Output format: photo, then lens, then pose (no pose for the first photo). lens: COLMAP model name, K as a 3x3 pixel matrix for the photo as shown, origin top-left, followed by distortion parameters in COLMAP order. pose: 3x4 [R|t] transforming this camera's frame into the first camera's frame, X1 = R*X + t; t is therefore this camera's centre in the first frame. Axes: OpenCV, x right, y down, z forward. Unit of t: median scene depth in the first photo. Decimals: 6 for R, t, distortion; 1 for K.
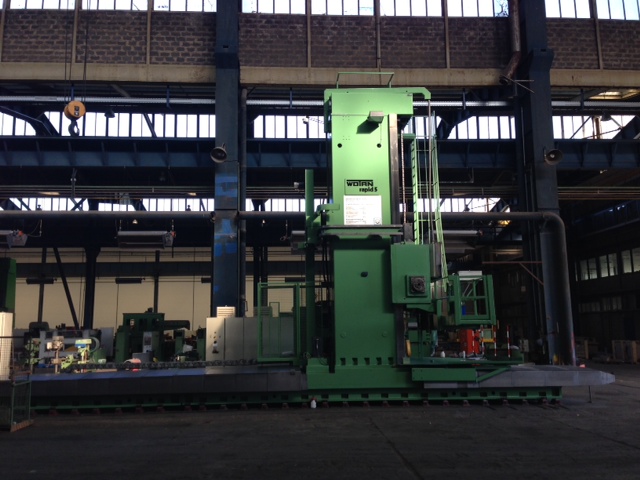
lens RADIAL K [[618.3, 0, 324.1], [0, 618.3, 229.0], [0, 0, 1]] dist [0.014190, 0.000000]
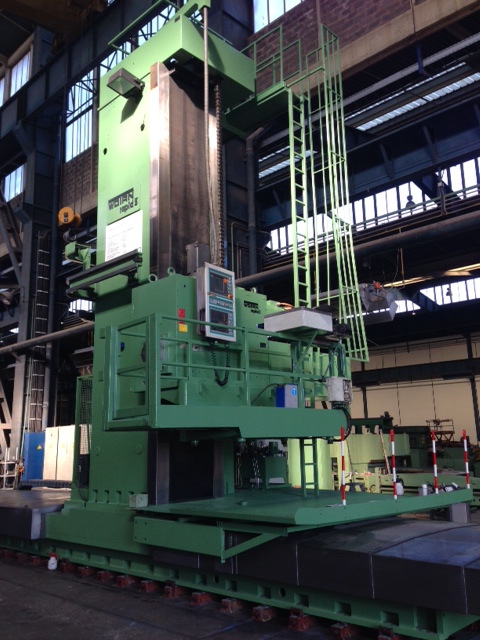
lens RADIAL K [[618.3, 0, 241.9], [0, 618.3, 319.7], [0, 0, 1]] dist [0.014190, 0.000000]
pose [[0.662921, -0.159476, -0.731507, 0.562944], [0.136689, 0.986409, -0.091174, 0.114056], [0.736106, -0.039548, 0.675710, 0.671004]]
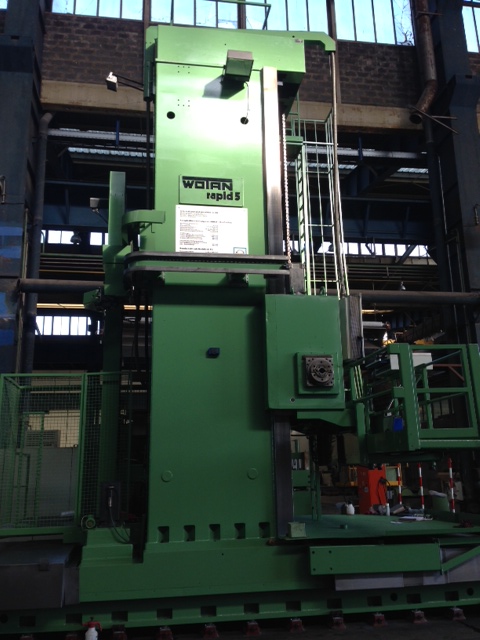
lens RADIAL K [[618.3, 0, 262.5], [0, 618.3, 312.1], [0, 0, 1]] dist [0.014190, 0.000000]
pose [[0.992673, 0.017513, 0.119553, 0.043073], [-0.006141, 0.995474, -0.094833, 0.085079], [-0.120673, 0.093404, 0.988288, 0.480848]]
